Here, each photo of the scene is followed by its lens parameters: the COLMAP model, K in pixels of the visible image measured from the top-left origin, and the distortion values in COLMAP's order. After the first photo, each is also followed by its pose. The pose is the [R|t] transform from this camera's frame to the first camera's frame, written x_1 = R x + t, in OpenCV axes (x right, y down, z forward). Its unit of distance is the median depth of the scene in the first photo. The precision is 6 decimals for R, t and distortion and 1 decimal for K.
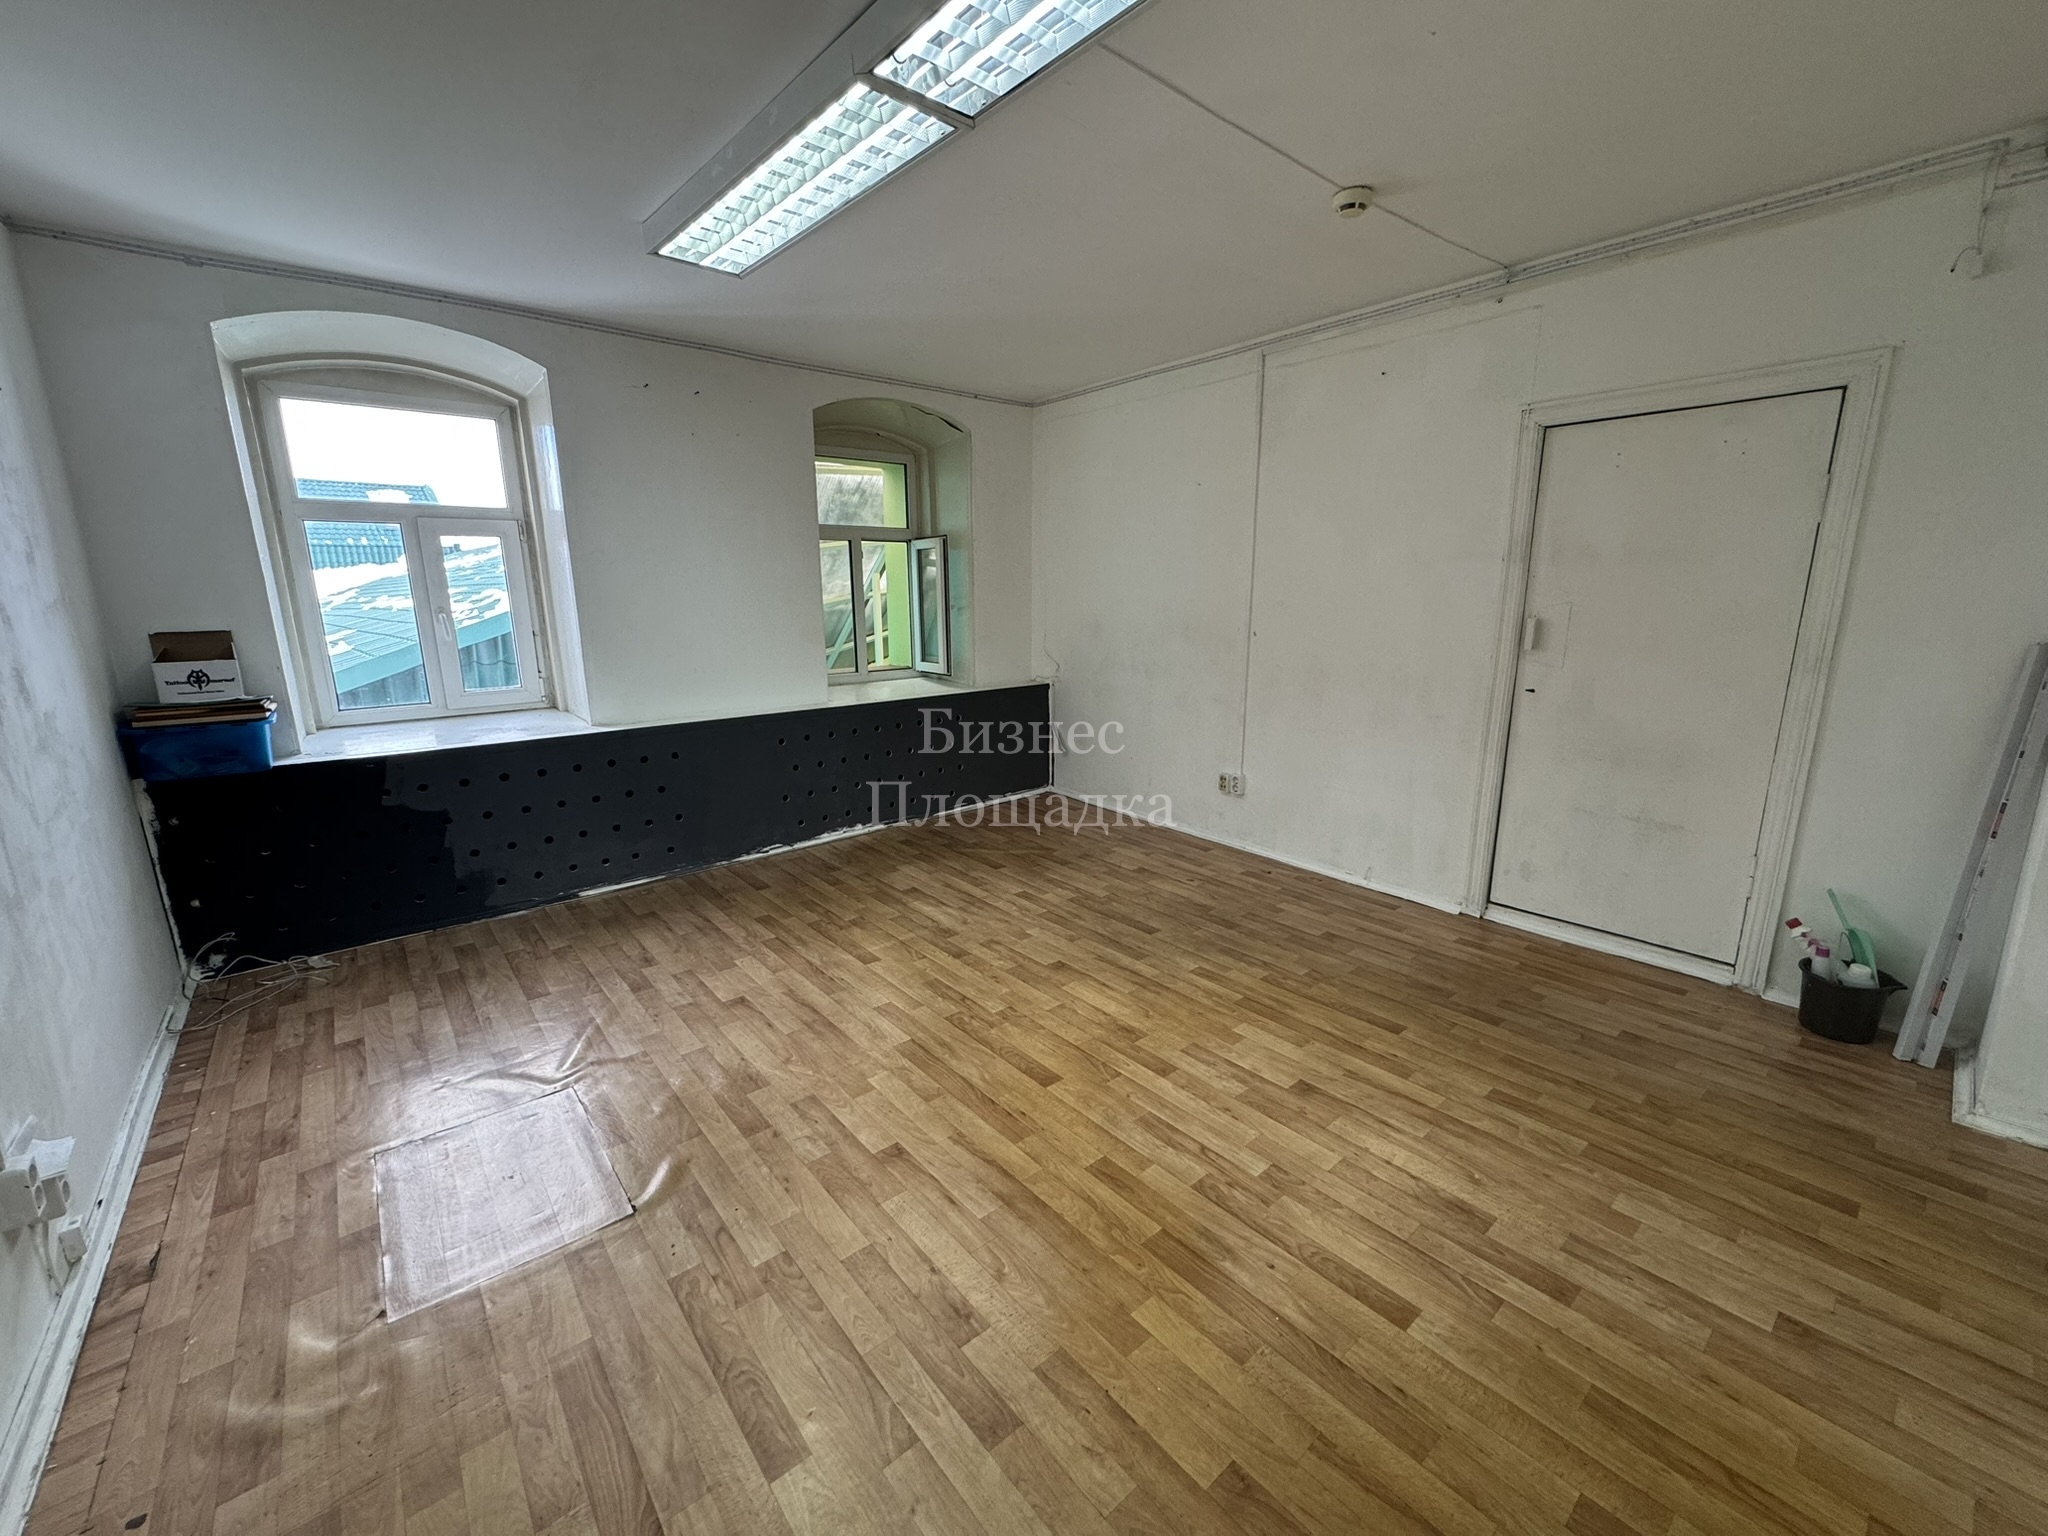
lens RADIAL K [[813.0, 0, 1025.1], [0, 813.0, 773.7], [0, 0, 1]] dist [-0.002128, 0.000440]
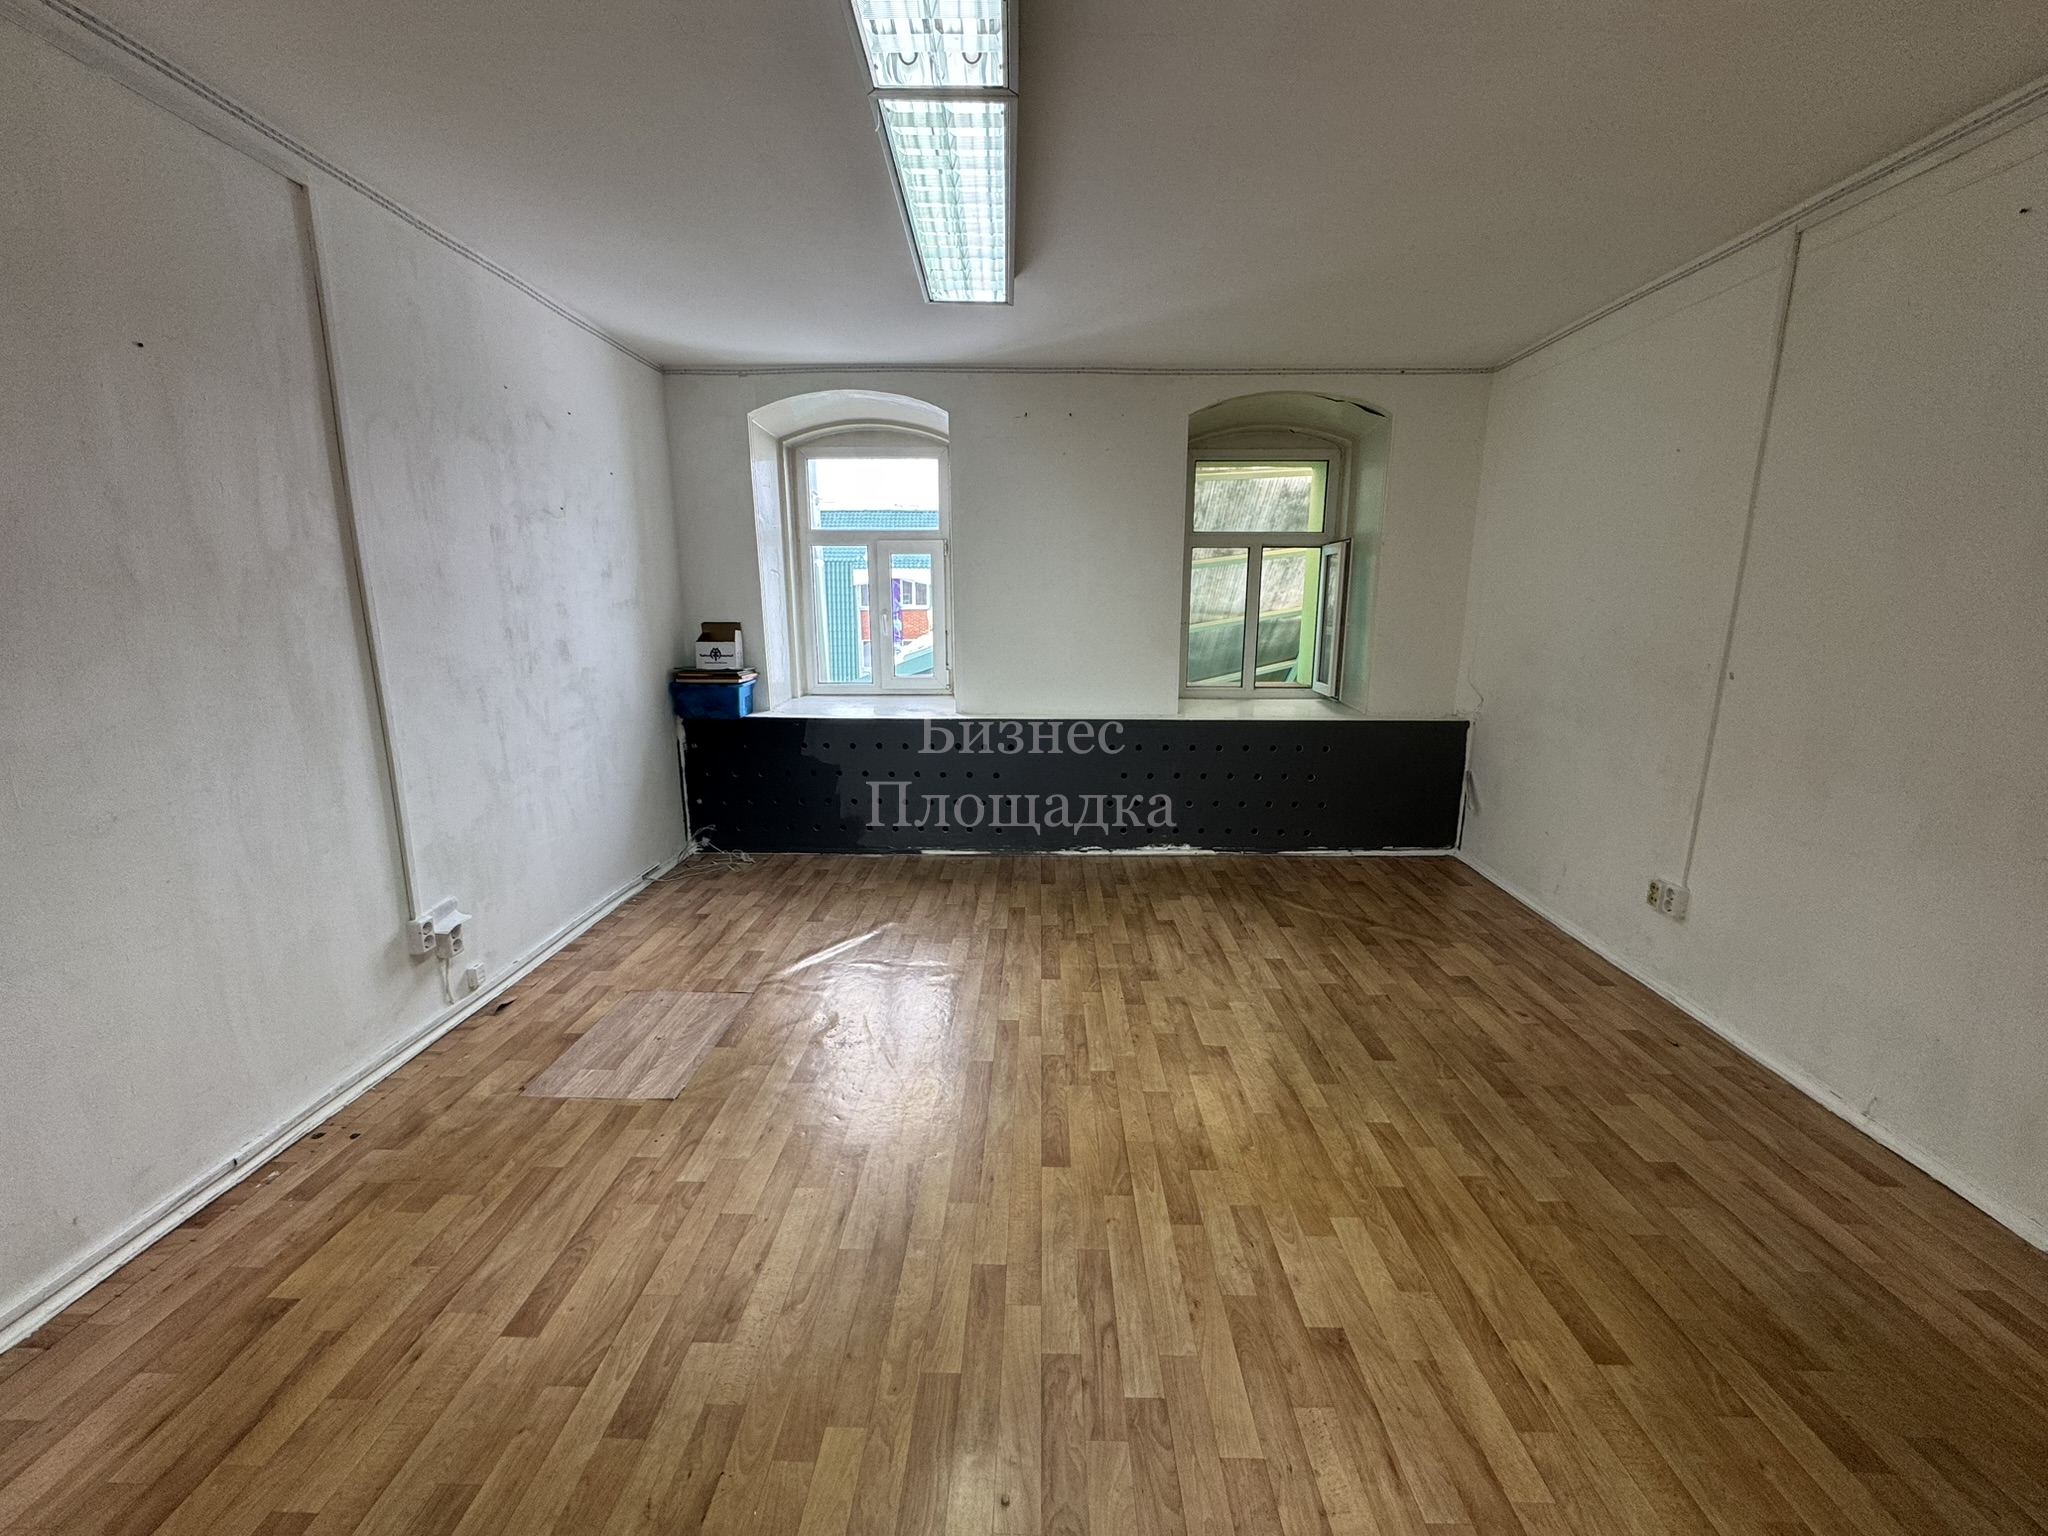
lens RADIAL K [[813.0, 0, 1026.0], [0, 813.0, 772.3], [0, 0, 1]] dist [-0.002128, 0.000440]
pose [[0.754359, 0.147928, -0.639577, 0.411643], [-0.154958, 0.986873, 0.045487, -0.058368], [0.637910, 0.064795, 0.767380, 0.229556]]
